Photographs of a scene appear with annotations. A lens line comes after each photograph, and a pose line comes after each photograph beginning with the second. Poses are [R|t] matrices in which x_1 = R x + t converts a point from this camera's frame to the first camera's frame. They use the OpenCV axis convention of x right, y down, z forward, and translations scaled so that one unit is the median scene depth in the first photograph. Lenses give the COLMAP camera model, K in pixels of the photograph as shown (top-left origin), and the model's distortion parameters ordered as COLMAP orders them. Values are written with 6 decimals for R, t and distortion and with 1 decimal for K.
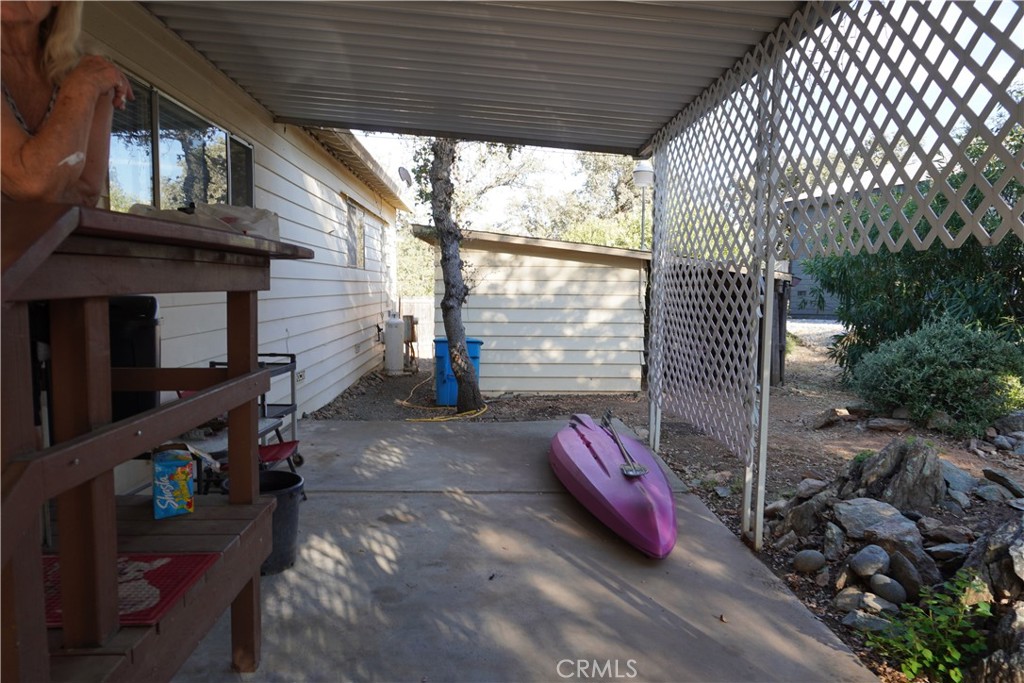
lens RADIAL K [[695.3, 0, 512.0], [0, 695.3, 346.1], [0, 0, 1]] dist [-0.012175, -0.000450]
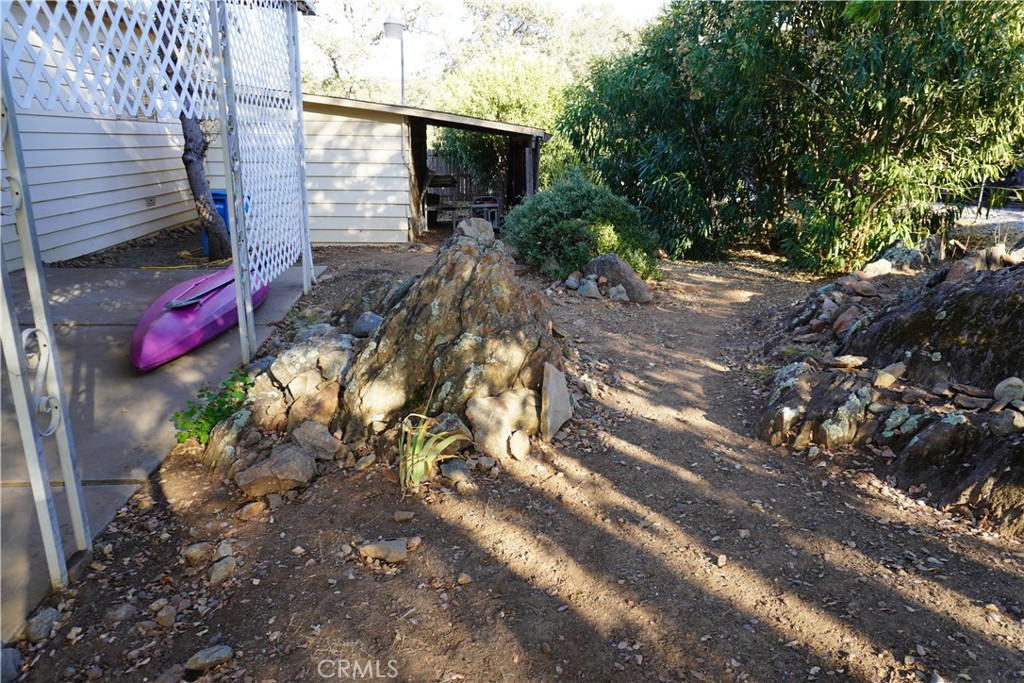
lens RADIAL K [[695.3, 0, 511.4], [0, 695.3, 338.2], [0, 0, 1]] dist [-0.012175, -0.000450]
pose [[0.999359, -0.003161, 0.035663, 0.304523], [-0.003750, 0.981373, 0.192073, 0.003381], [-0.035606, -0.192084, 0.980732, -0.080659]]
